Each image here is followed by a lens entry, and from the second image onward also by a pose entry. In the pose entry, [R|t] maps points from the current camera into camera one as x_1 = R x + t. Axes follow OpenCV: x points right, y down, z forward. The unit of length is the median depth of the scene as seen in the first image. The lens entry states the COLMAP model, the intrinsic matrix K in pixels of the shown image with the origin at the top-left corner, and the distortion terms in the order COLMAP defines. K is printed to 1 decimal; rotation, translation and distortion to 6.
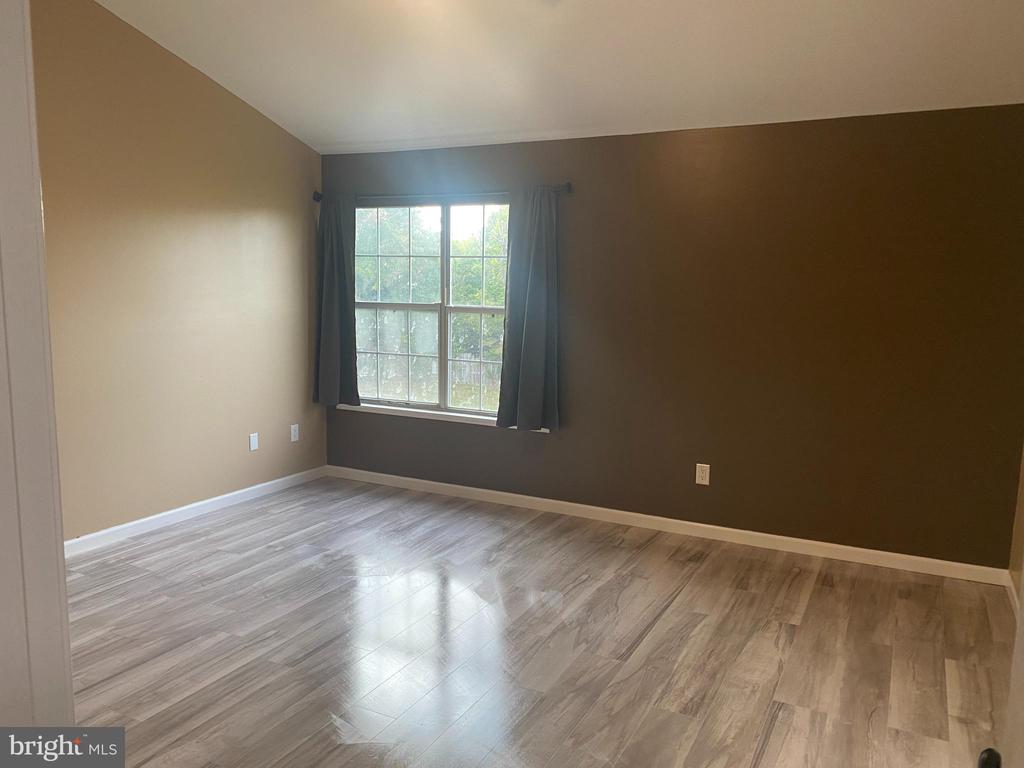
lens RADIAL K [[777.5, 0, 508.1], [0, 777.5, 381.1], [0, 0, 1]] dist [0.065034, -0.069039]
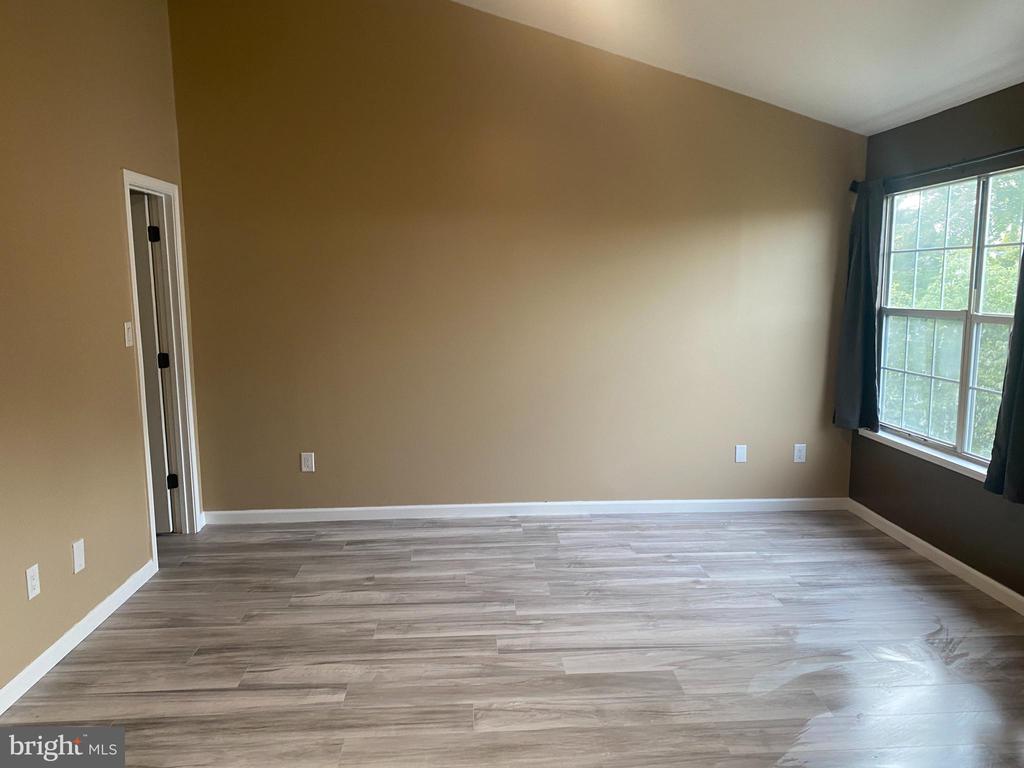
lens RADIAL K [[777.5, 0, 514.6], [0, 777.5, 384.3], [0, 0, 1]] dist [0.065034, -0.069039]
pose [[0.532201, 0.089867, -0.841835, 0.341561], [-0.097237, 0.994259, 0.044666, -0.023538], [0.841016, 0.058086, 0.537883, 0.257881]]
